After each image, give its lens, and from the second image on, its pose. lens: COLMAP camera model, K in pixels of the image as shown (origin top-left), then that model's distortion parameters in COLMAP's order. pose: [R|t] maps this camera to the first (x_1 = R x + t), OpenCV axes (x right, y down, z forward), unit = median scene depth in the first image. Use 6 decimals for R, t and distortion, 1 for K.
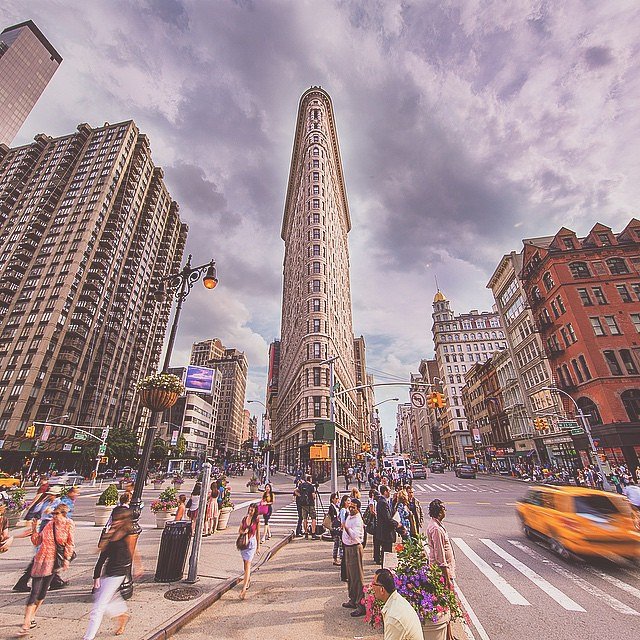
lens RADIAL K [[305.8, 0, 319.0], [0, 305.8, 320.7], [0, 0, 1]] dist [-0.019336, 0.000386]
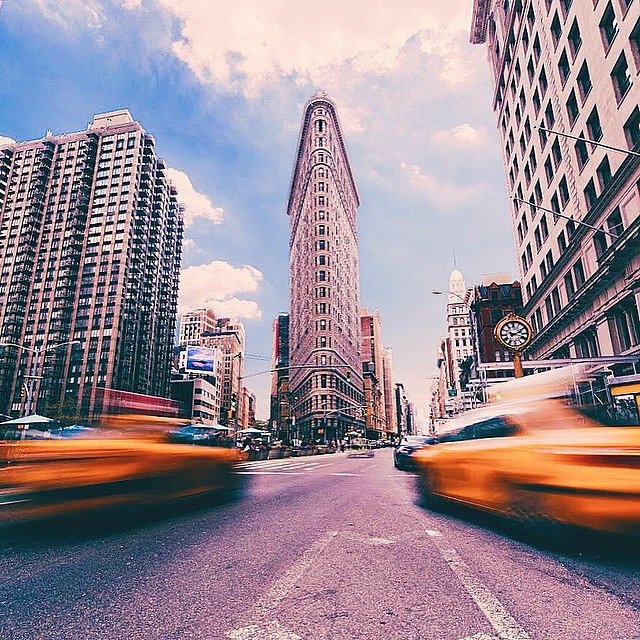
lens RADIAL K [[443.9, 0, 320.4], [0, 443.9, 319.4], [0, 0, 1]] dist [-0.000763, 0.000346]
pose [[0.999725, -0.009764, -0.021339, 0.015244], [0.012936, 0.987988, 0.153986, -0.254556], [0.019579, -0.154219, 0.987843, -0.599858]]
